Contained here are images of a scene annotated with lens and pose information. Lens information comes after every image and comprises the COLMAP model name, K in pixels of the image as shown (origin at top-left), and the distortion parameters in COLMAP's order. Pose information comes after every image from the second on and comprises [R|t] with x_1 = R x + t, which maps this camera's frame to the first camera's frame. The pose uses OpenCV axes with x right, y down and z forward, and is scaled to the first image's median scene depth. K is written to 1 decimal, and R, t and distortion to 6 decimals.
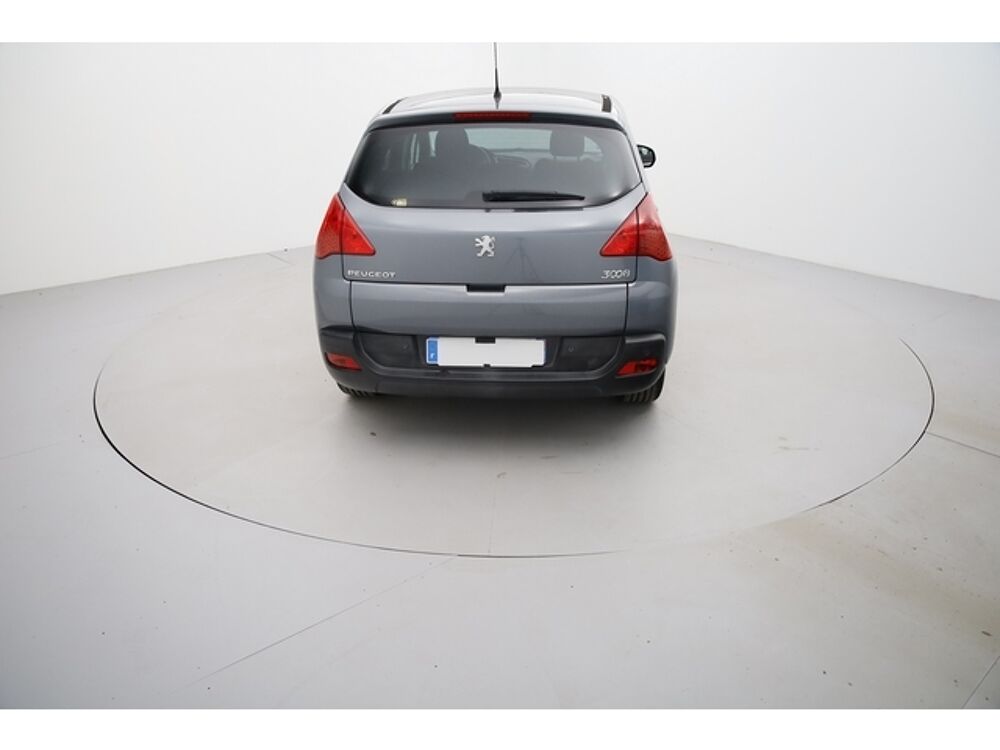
lens RADIAL K [[701.3, 0, 500.0], [0, 701.3, 375.0], [0, 0, 1]] dist [-0.096745, 0.072747]
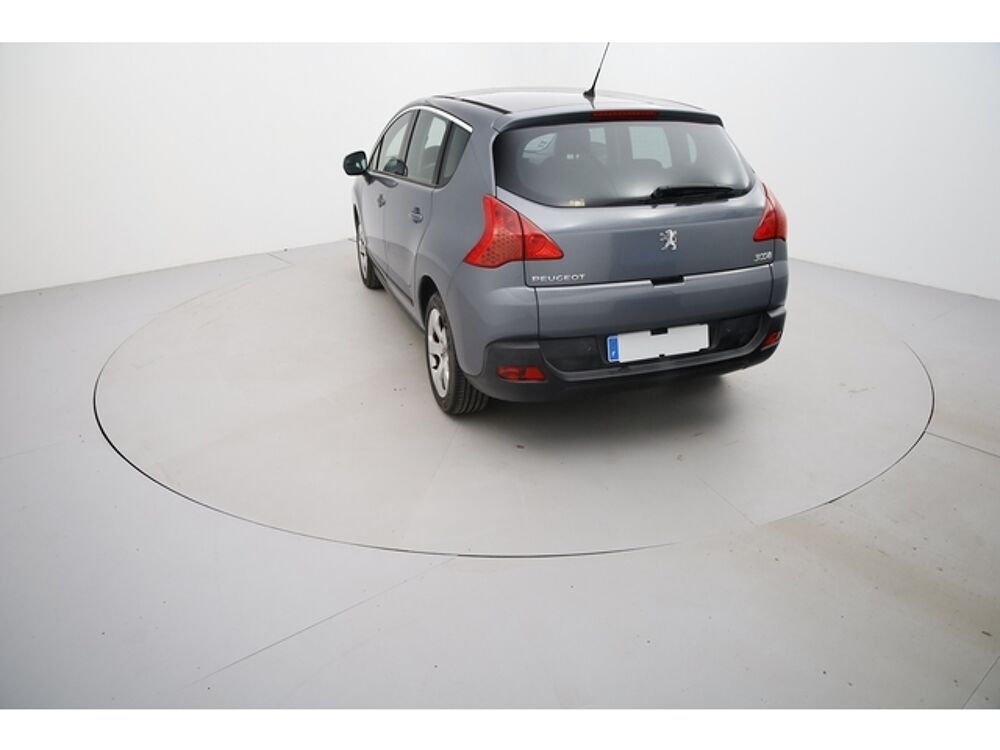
lens RADIAL K [[701.3, 0, 500.0], [0, 701.3, 375.0], [0, 0, 1]] dist [-0.096745, 0.072747]
pose [[0.920642, -0.150570, 0.360205, -0.617861], [0.152237, 0.988055, 0.023918, -0.046644], [-0.359503, 0.032816, 0.932567, 0.128118]]
